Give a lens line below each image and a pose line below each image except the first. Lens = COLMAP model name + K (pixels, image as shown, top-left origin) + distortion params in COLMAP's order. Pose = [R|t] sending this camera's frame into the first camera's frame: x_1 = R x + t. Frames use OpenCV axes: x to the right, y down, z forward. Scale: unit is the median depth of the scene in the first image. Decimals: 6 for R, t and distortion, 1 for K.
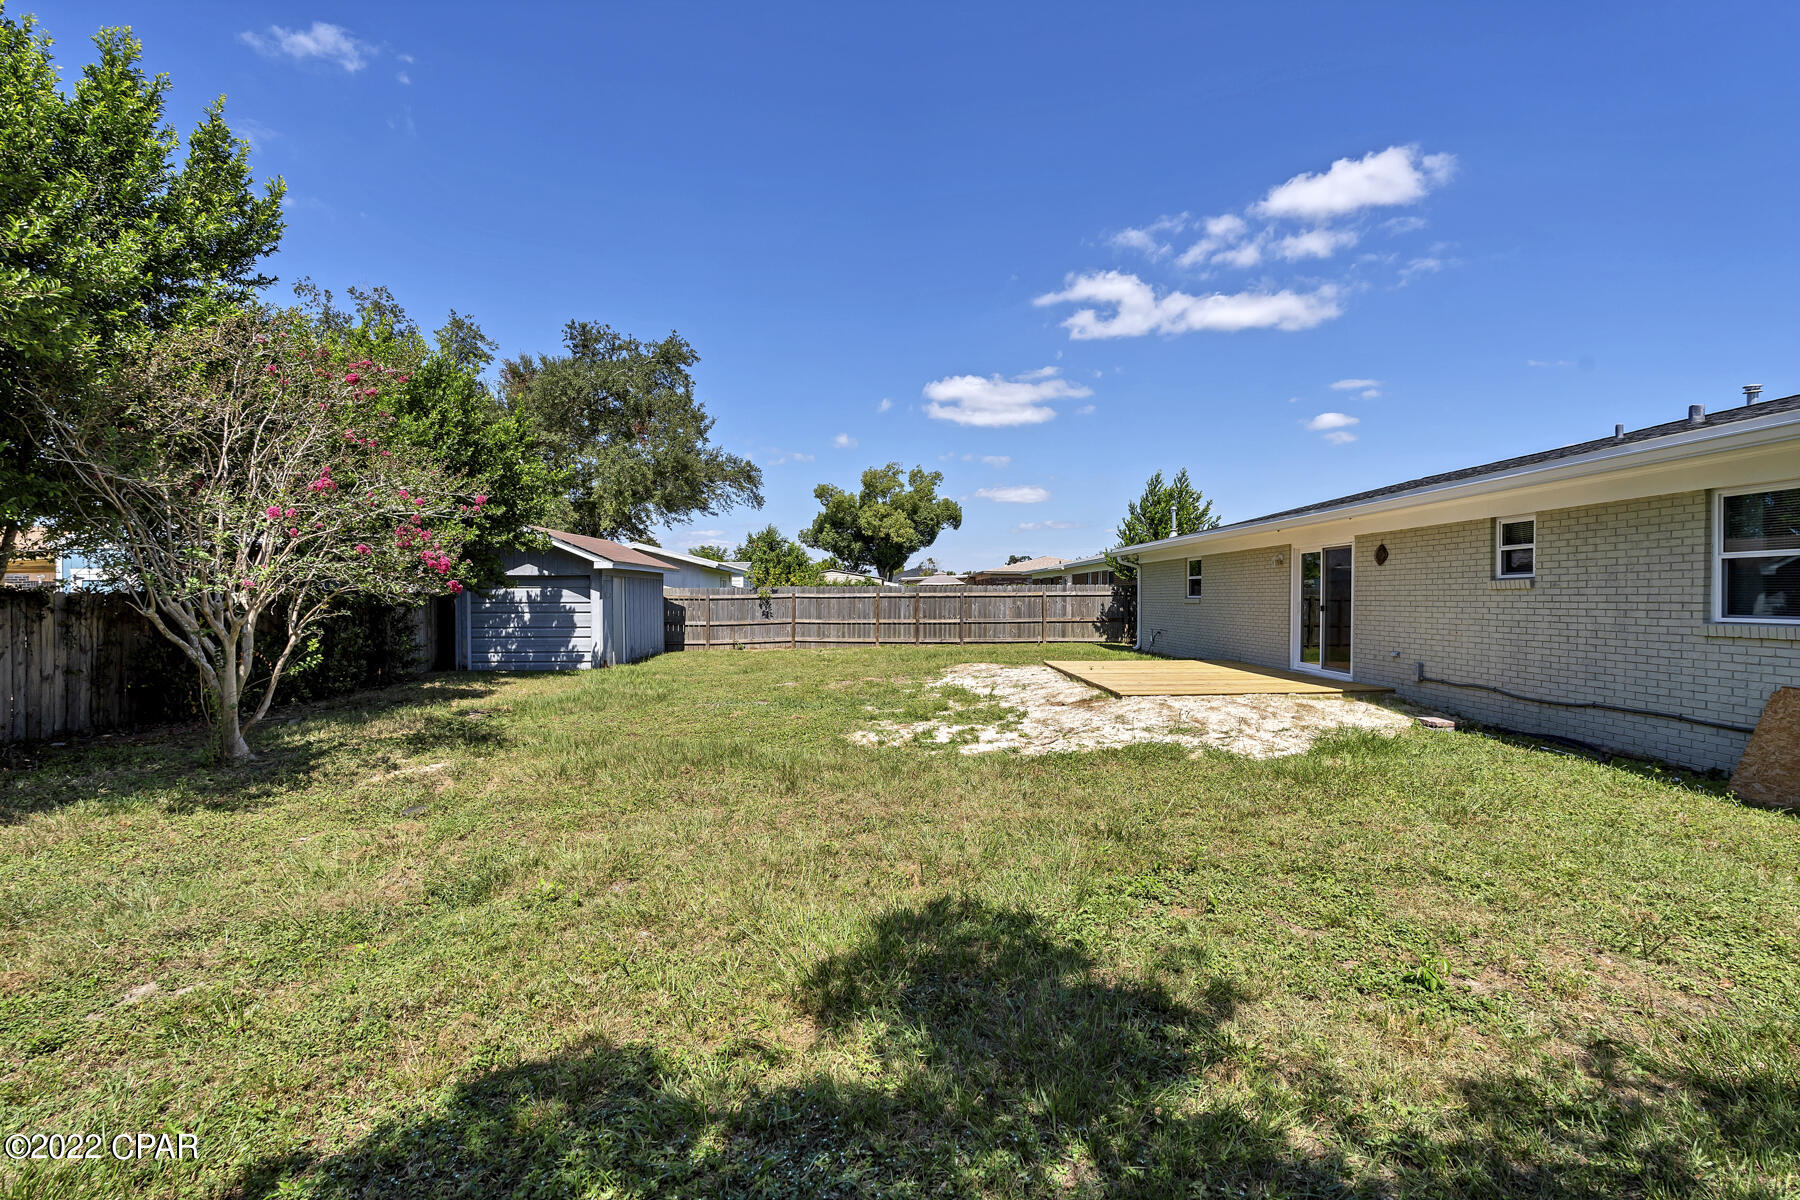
lens RADIAL K [[803.7, 0, 906.9], [0, 803.7, 601.0], [0, 0, 1]] dist [-0.013027, -0.000069]
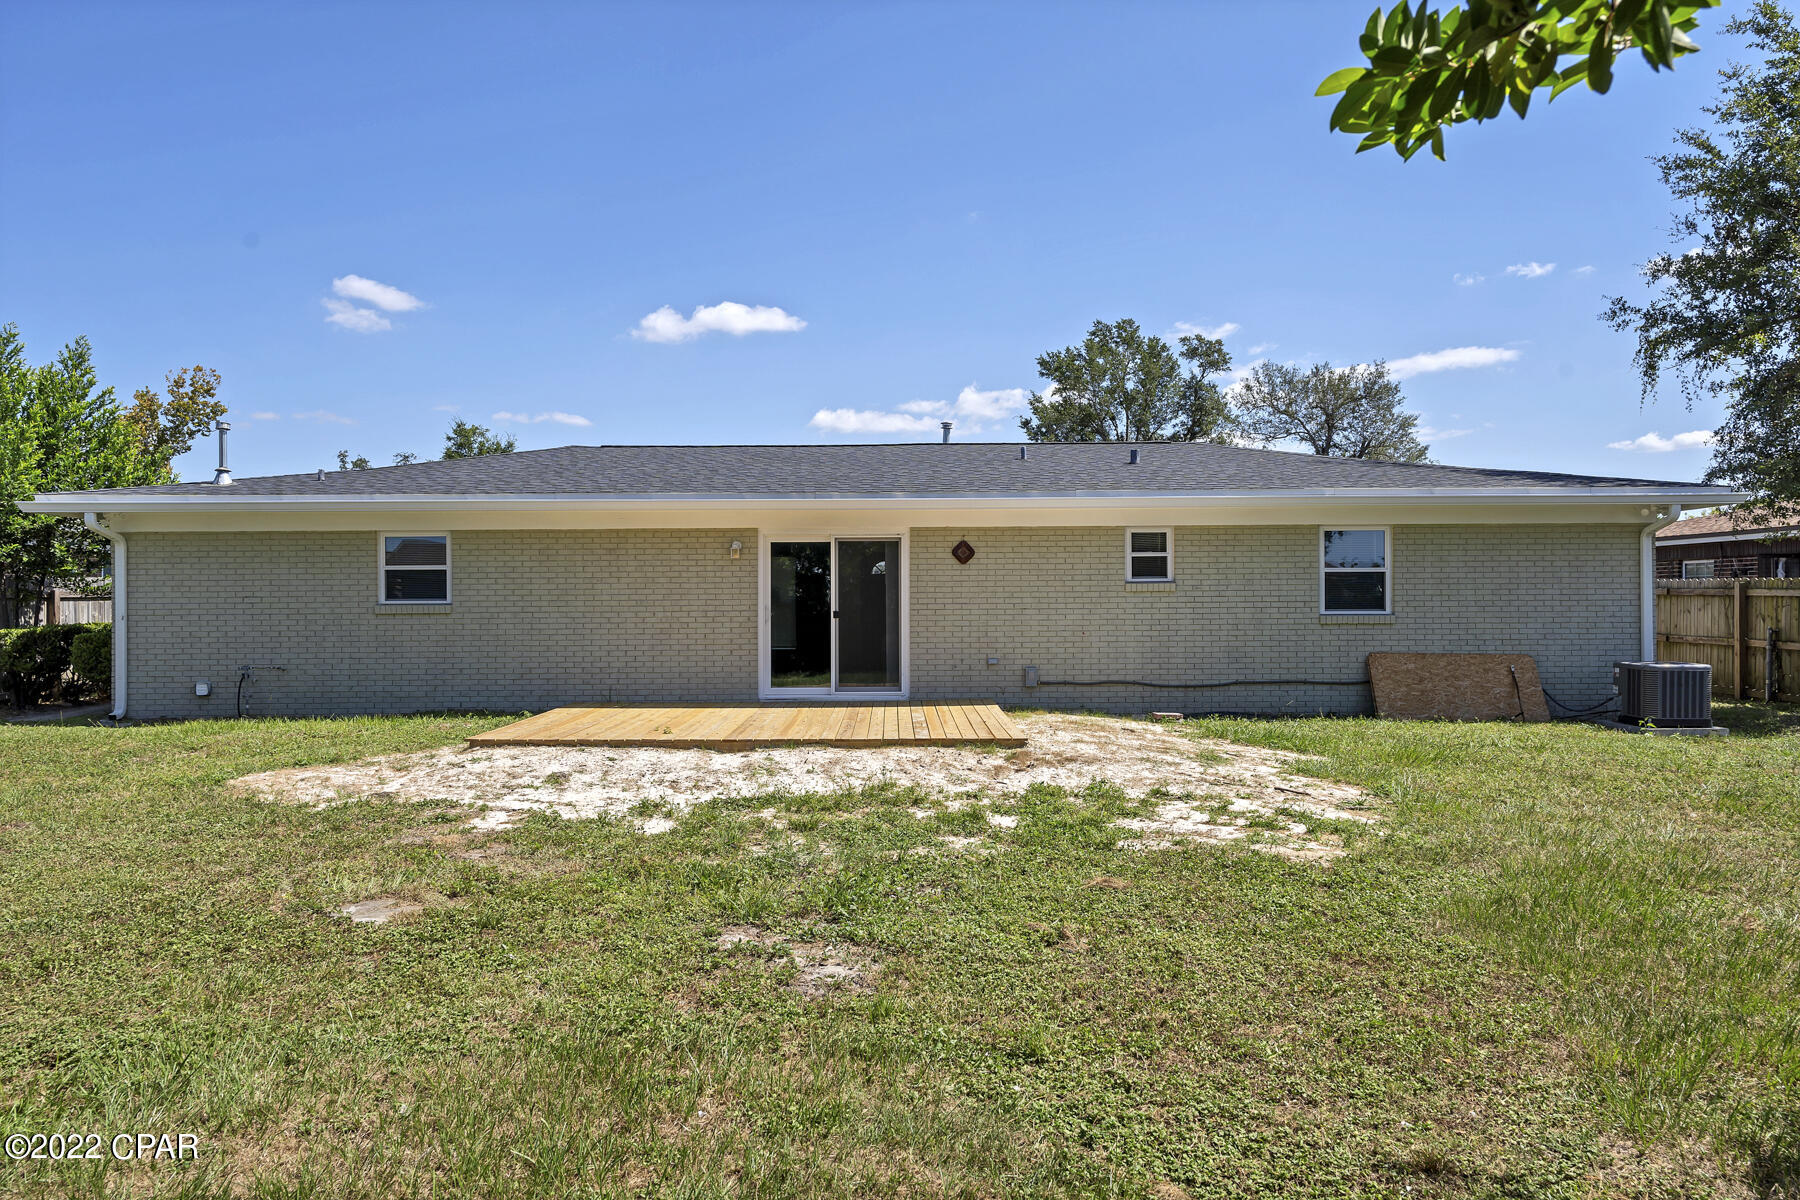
lens RADIAL K [[1150.2, 0, 900.0], [0, 1150.2, 600.0], [0, 0, 1]] dist [-0.001850, -0.000473]
pose [[0.026944, -0.004620, 0.999626, -0.321189], [0.011205, 0.999928, 0.004319, -0.005053], [-0.999574, 0.011084, 0.026994, 0.479625]]
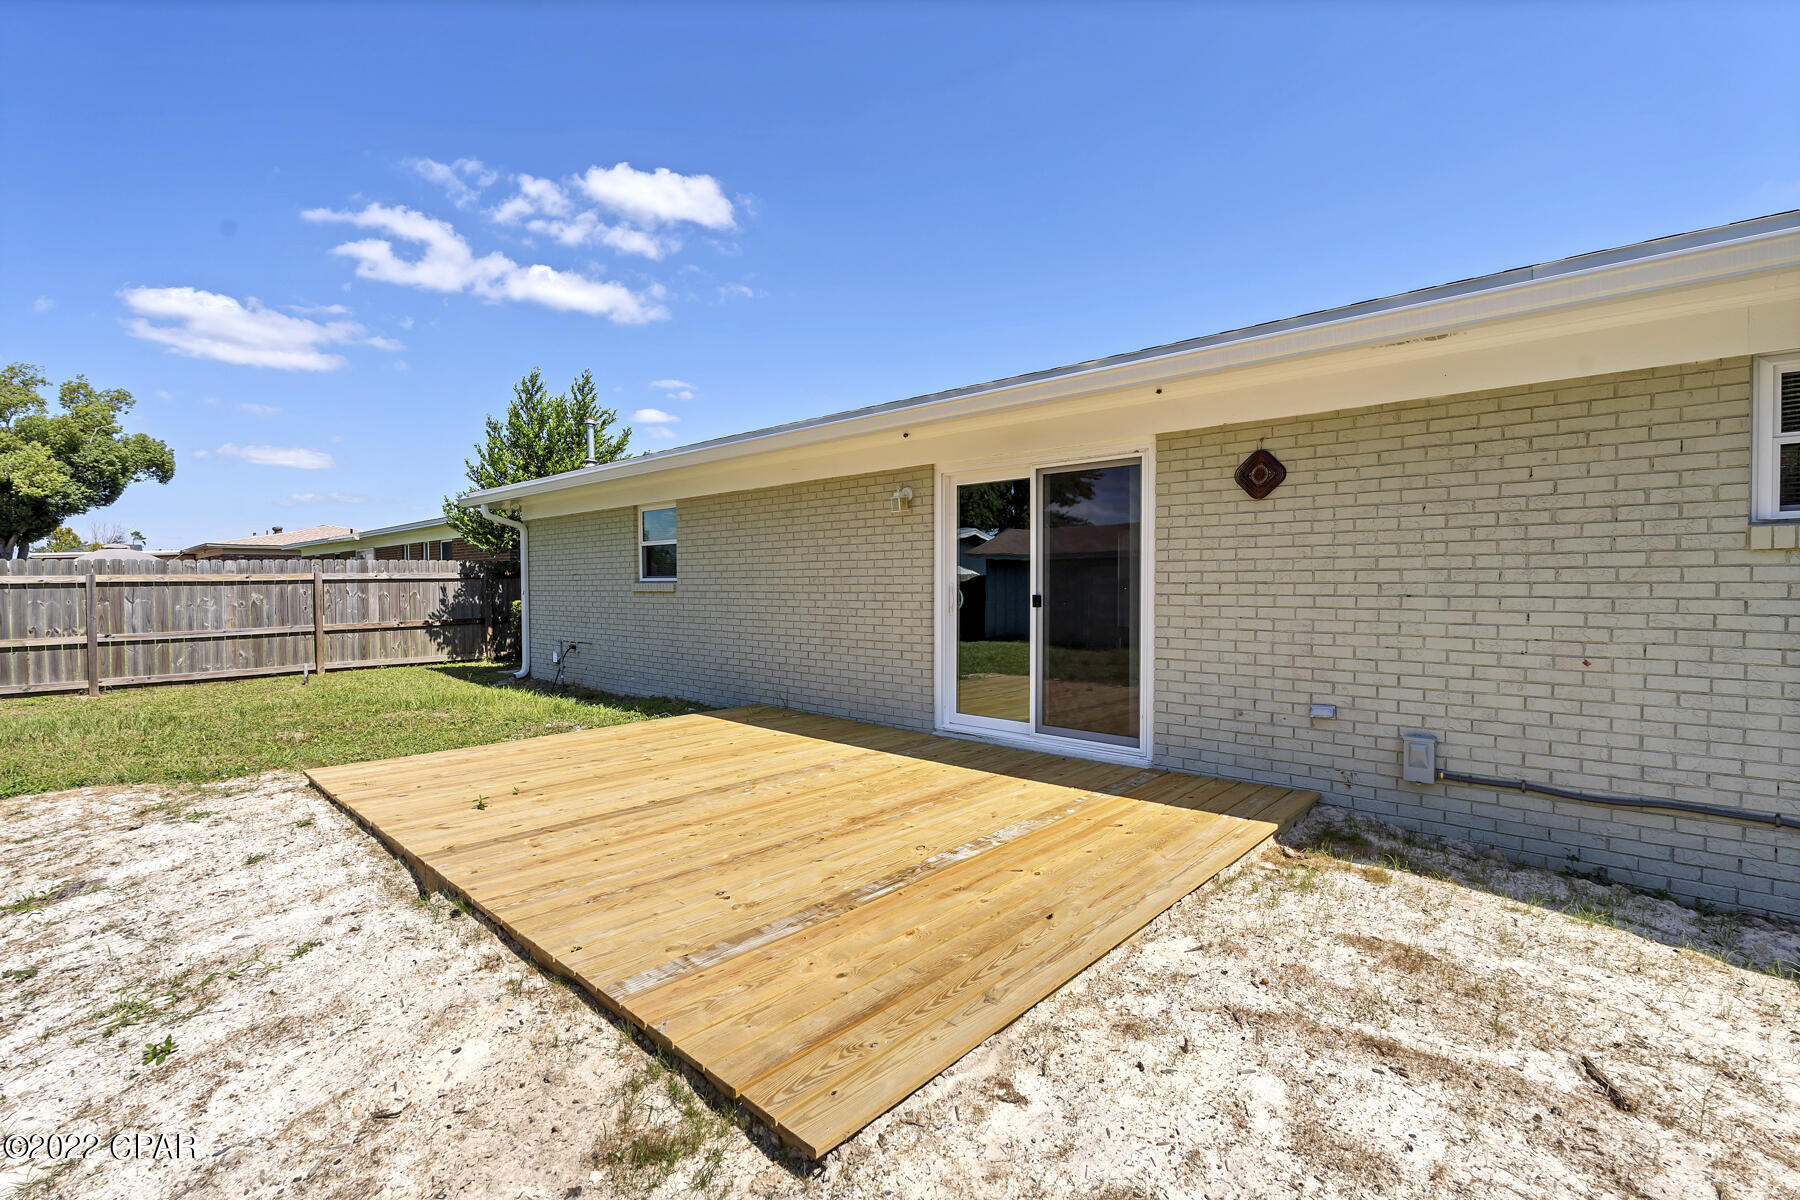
lens RADIAL K [[803.7, 0, 906.9], [0, 803.7, 601.0], [0, 0, 1]] dist [-0.013027, -0.000069]
pose [[0.699612, -0.023098, 0.714149, 0.073725], [0.010461, 0.999701, 0.022086, -0.001064], [-0.714446, -0.007981, 0.699645, 0.387377]]
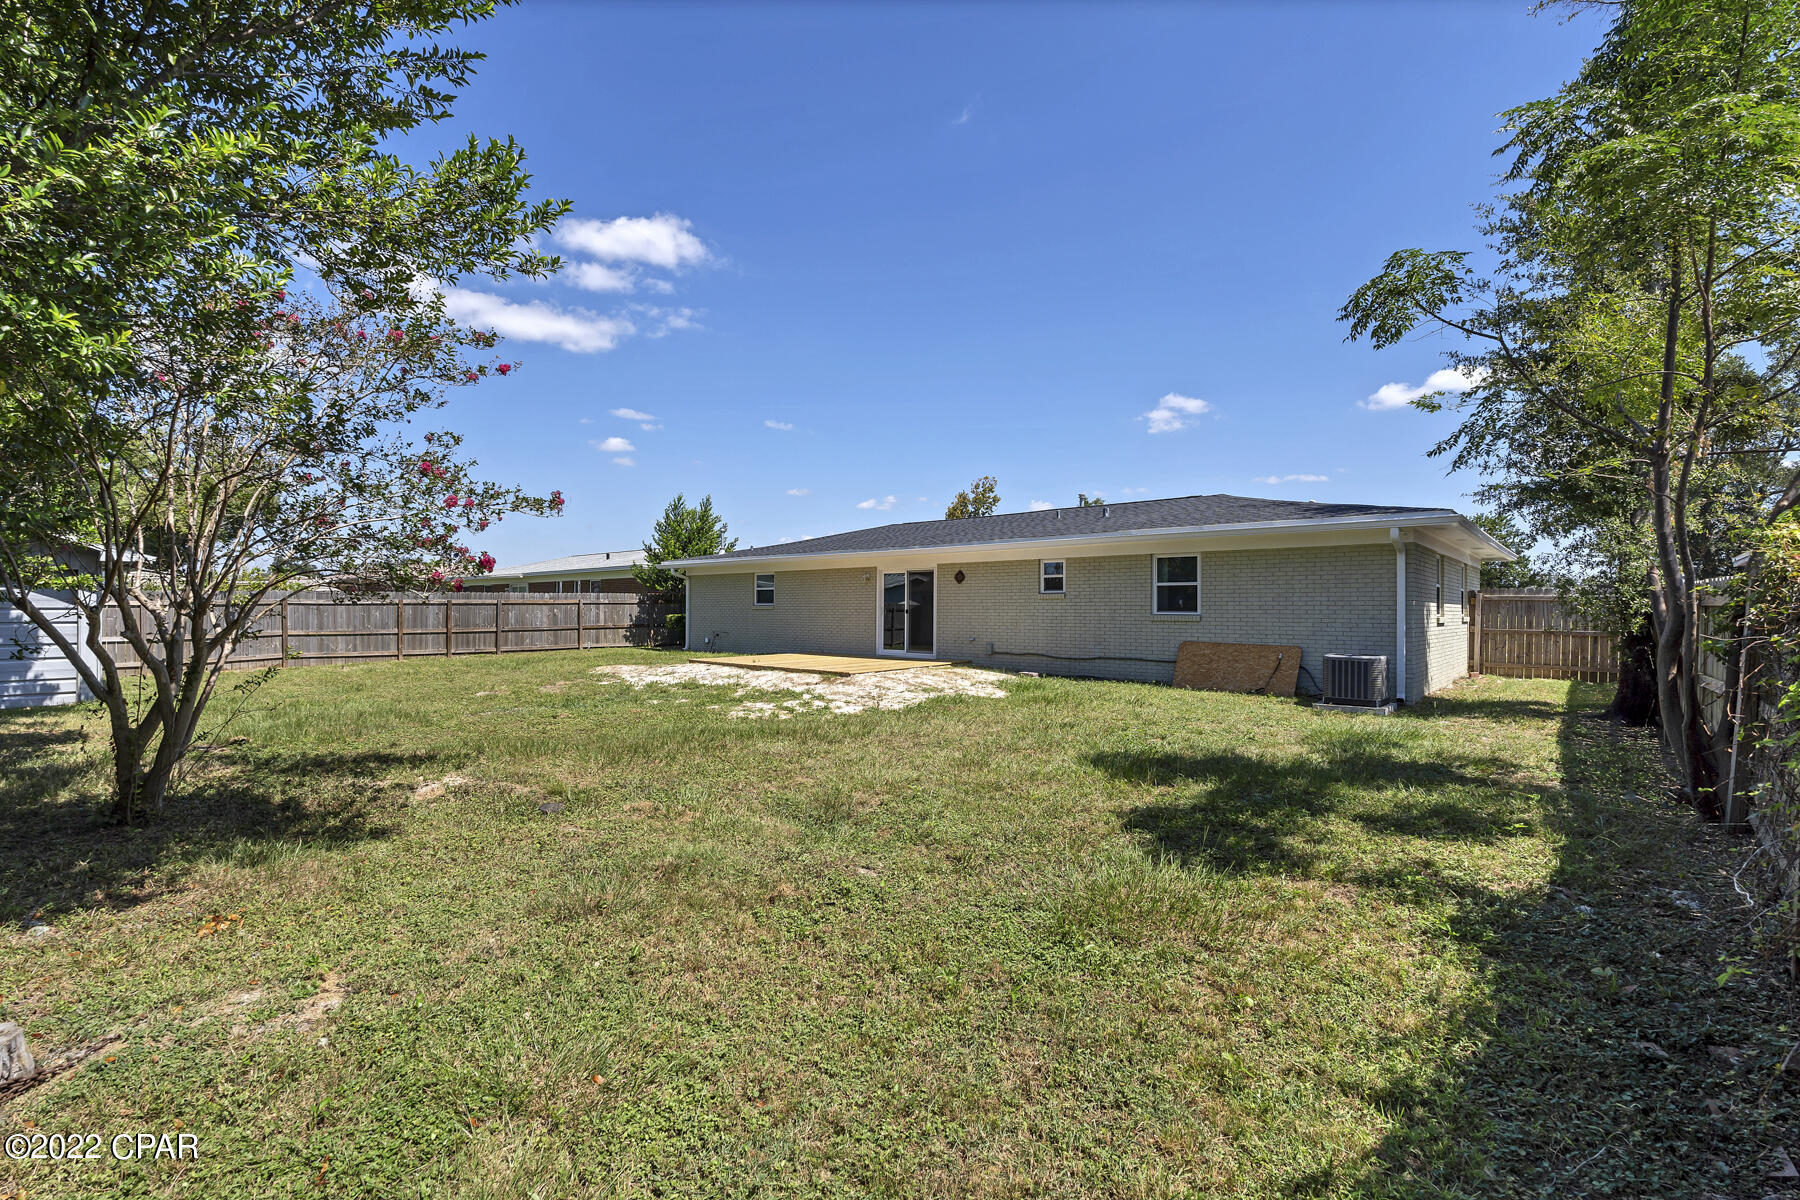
lens RADIAL K [[803.7, 0, 906.9], [0, 803.7, 601.0], [0, 0, 1]] dist [-0.013027, -0.000069]
pose [[0.685394, 0.008565, 0.728122, -0.296129], [0.002235, 0.999901, -0.013867, 0.005216], [-0.728169, 0.011132, 0.685307, -0.007036]]
